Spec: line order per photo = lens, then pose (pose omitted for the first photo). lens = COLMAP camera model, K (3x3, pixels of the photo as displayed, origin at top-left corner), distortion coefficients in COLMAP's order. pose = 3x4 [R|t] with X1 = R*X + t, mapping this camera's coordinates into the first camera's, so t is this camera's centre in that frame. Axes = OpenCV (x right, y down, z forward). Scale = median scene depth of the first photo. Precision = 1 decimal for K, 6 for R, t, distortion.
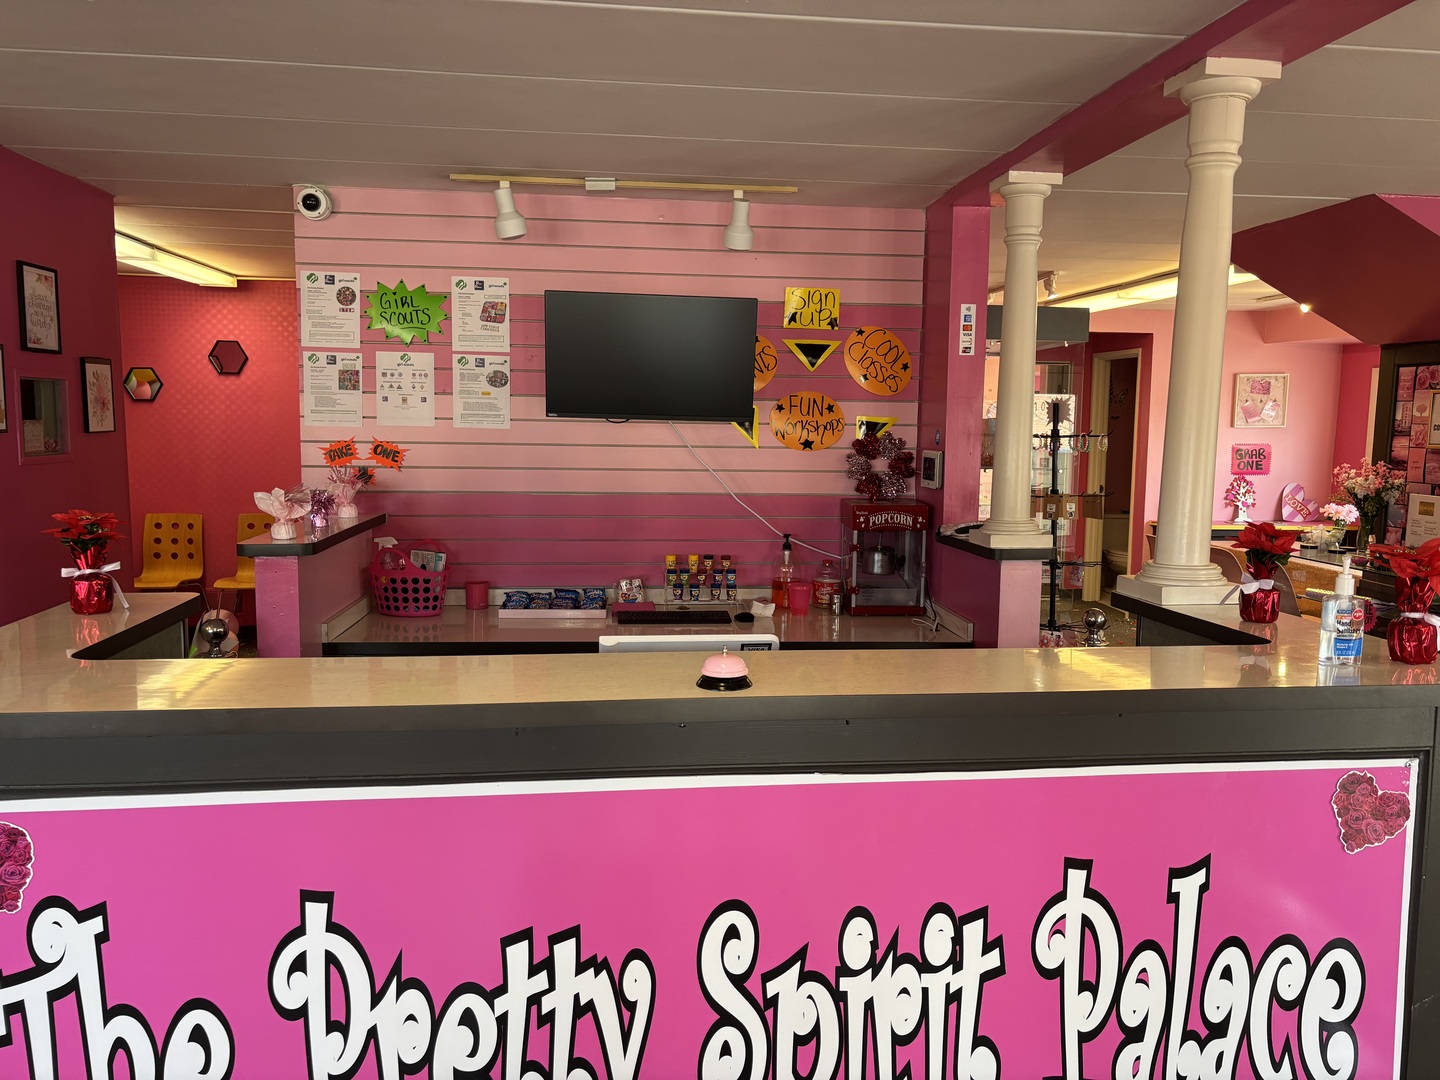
lens RADIAL K [[1091.3, 0, 725.2], [0, 1091.3, 537.8], [0, 0, 1]] dist [0.054572, -0.055932]
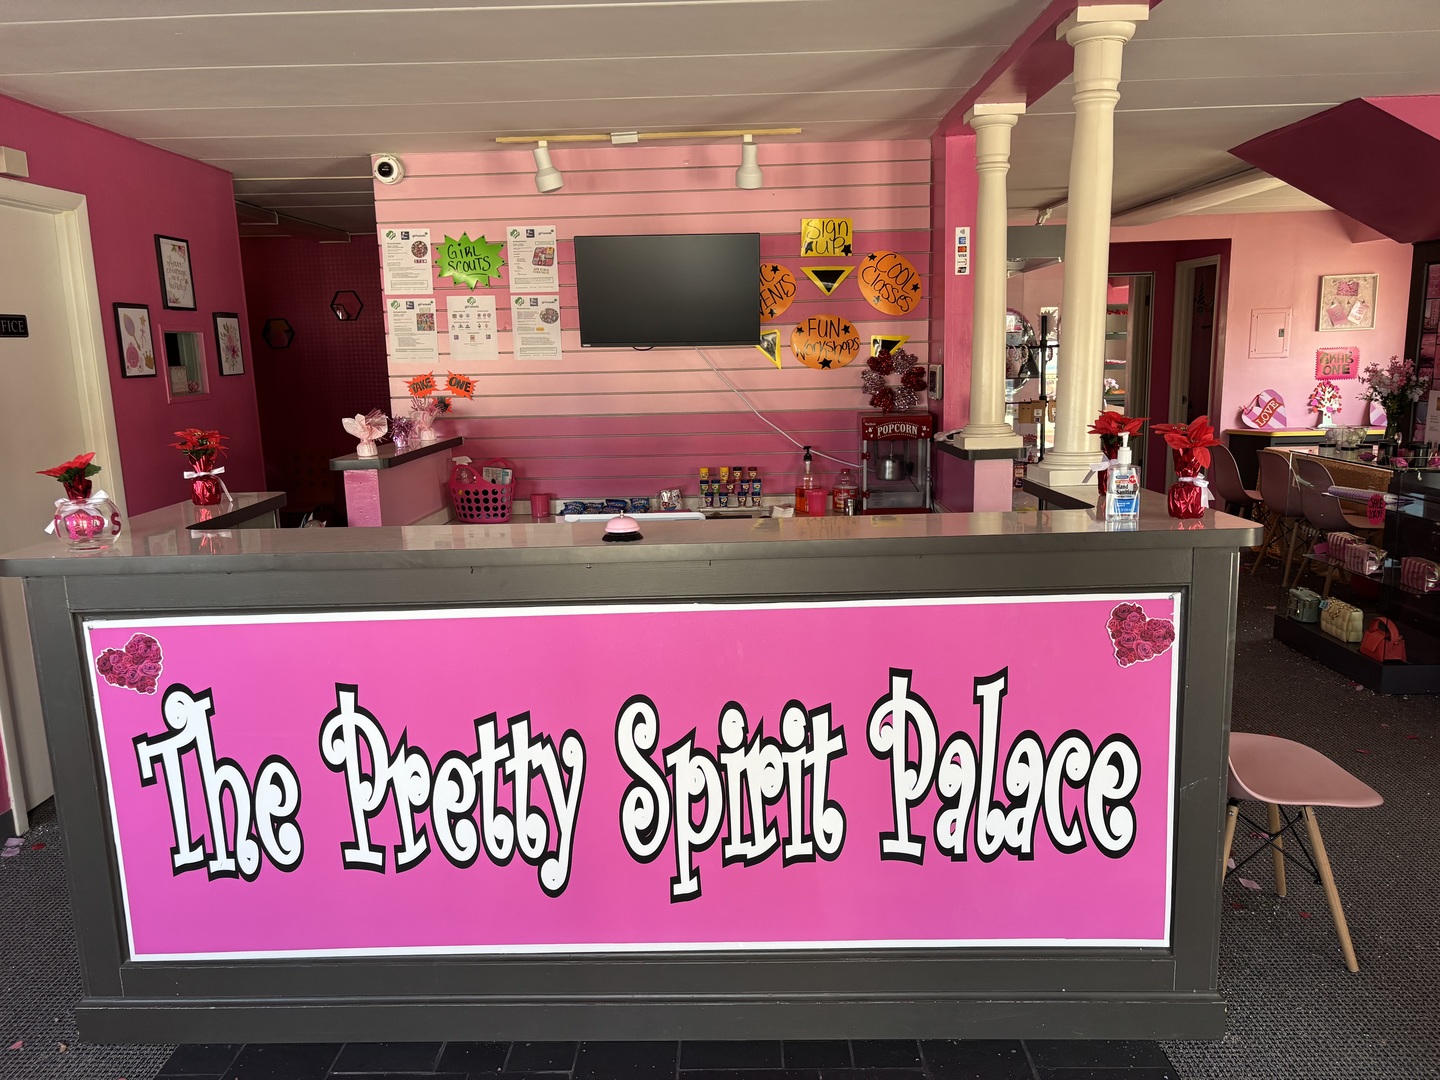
lens RADIAL K [[1091.3, 0, 706.4], [0, 1091.3, 550.6], [0, 0, 1]] dist [0.054572, -0.055932]
pose [[0.990032, -0.013031, -0.140240, 0.119803], [0.023477, 0.997049, 0.073095, 0.021444], [0.138874, -0.075659, 0.987416, -0.136476]]
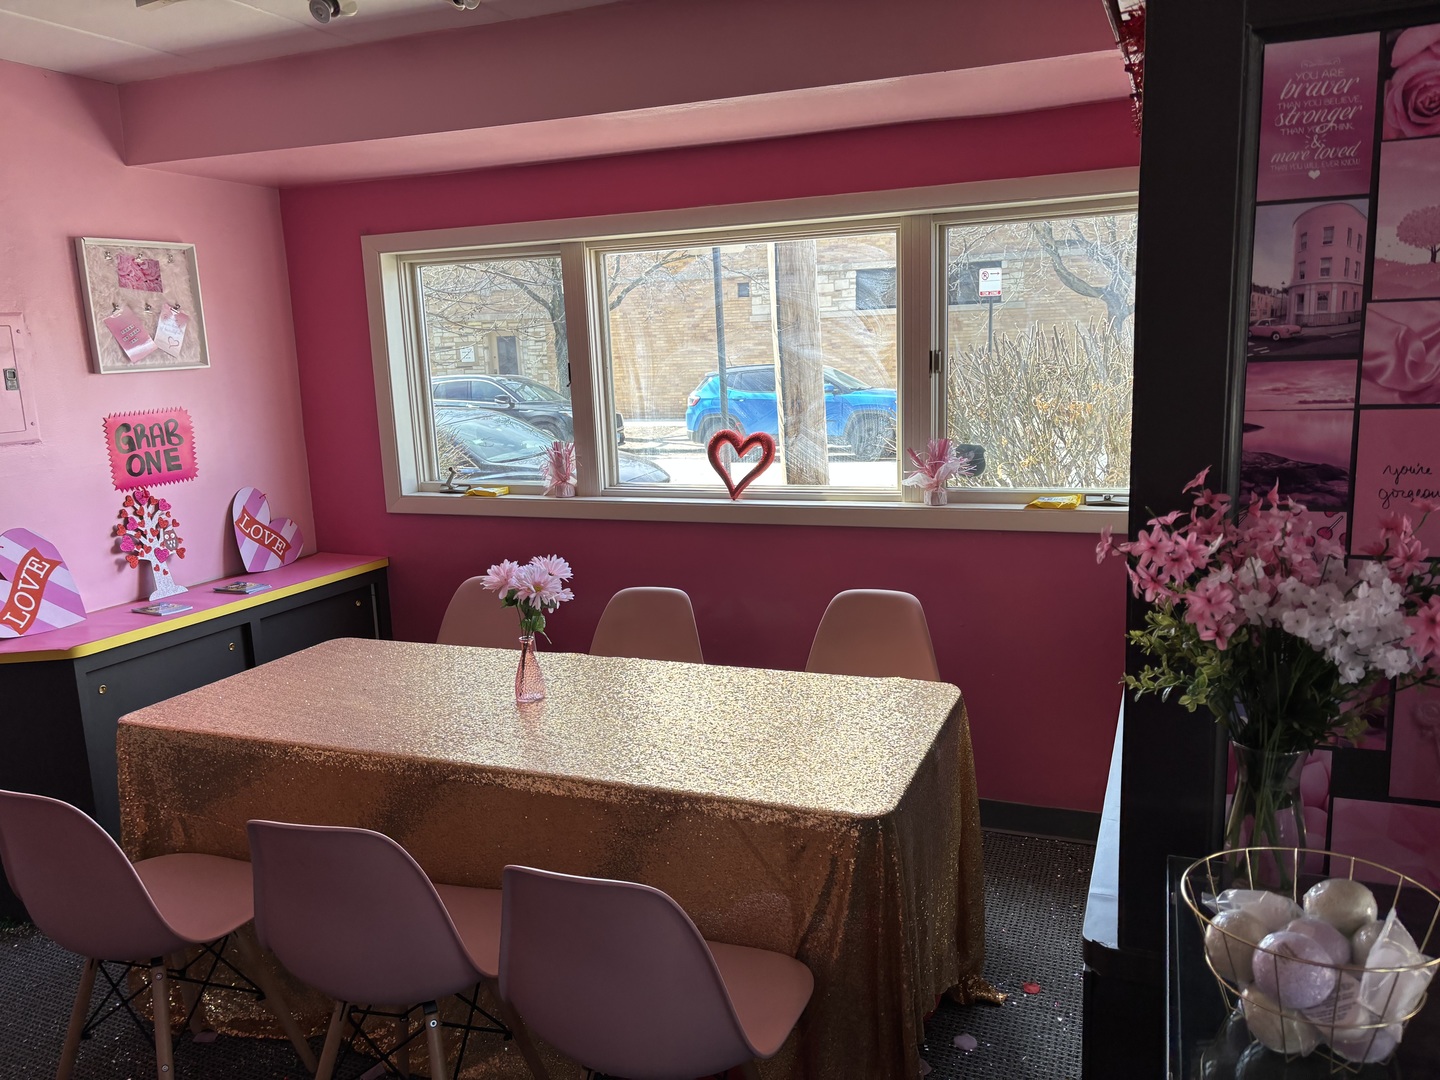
lens RADIAL K [[1091.3, 0, 729.8], [0, 1091.3, 543.8], [0, 0, 1]] dist [0.054572, -0.055932]
pose [[0.481204, -0.188198, 0.856168, 0.460155], [0.139941, 0.980649, 0.136908, -0.132601], [-0.865366, 0.053933, 0.498229, 1.283093]]
